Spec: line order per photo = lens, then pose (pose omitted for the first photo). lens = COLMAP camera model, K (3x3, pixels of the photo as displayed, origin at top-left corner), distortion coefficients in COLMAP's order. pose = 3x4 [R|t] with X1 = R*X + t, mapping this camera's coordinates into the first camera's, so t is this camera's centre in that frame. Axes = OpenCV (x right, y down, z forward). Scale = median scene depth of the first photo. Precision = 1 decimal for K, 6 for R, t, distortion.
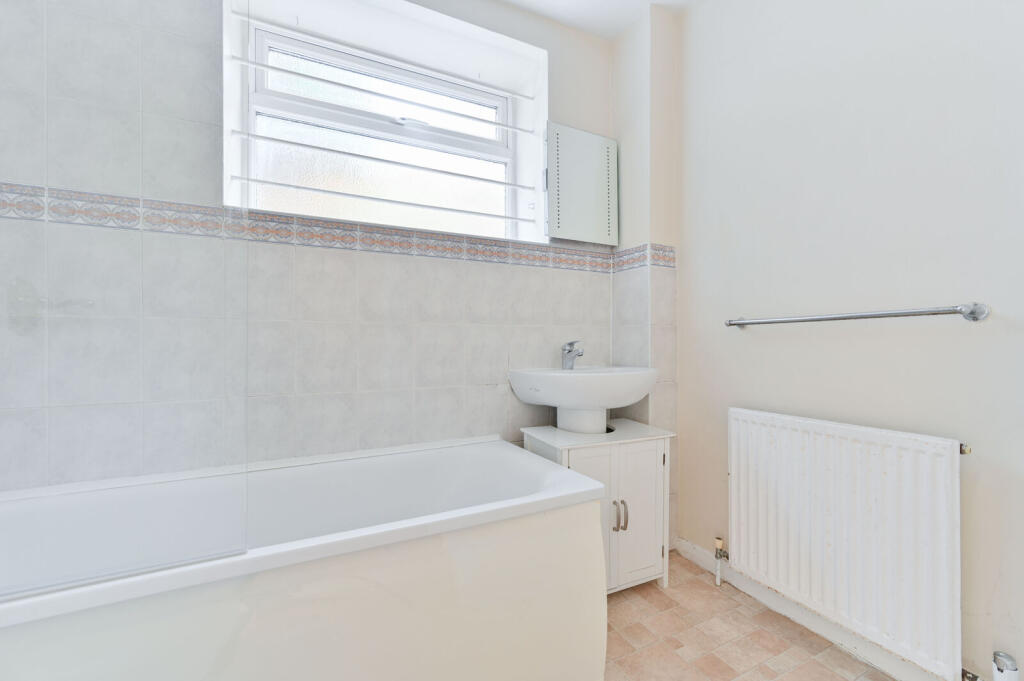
lens RADIAL K [[411.2, 0, 511.7], [0, 411.2, 346.6], [0, 0, 1]] dist [-0.004082, -0.000561]
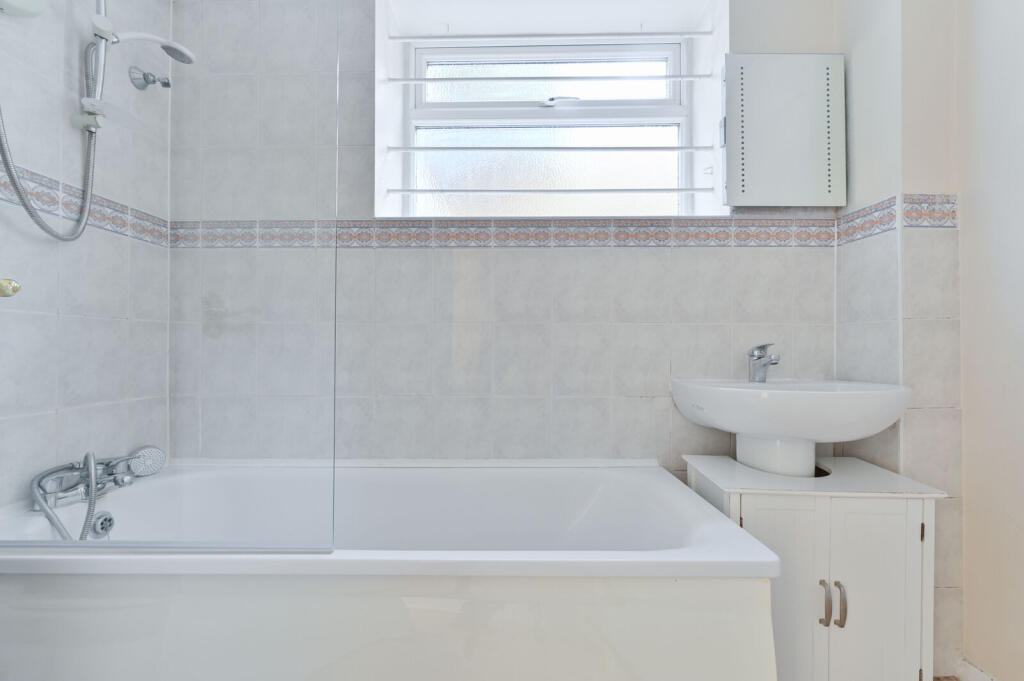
lens RADIAL K [[444.5, 0, 510.1], [0, 444.5, 339.4], [0, 0, 1]] dist [-0.000986, 0.000325]
pose [[0.888977, 0.001218, -0.457950, 0.118093], [-0.007370, 0.999905, -0.011647, -0.009323], [0.457893, 0.013729, 0.888902, 0.097369]]
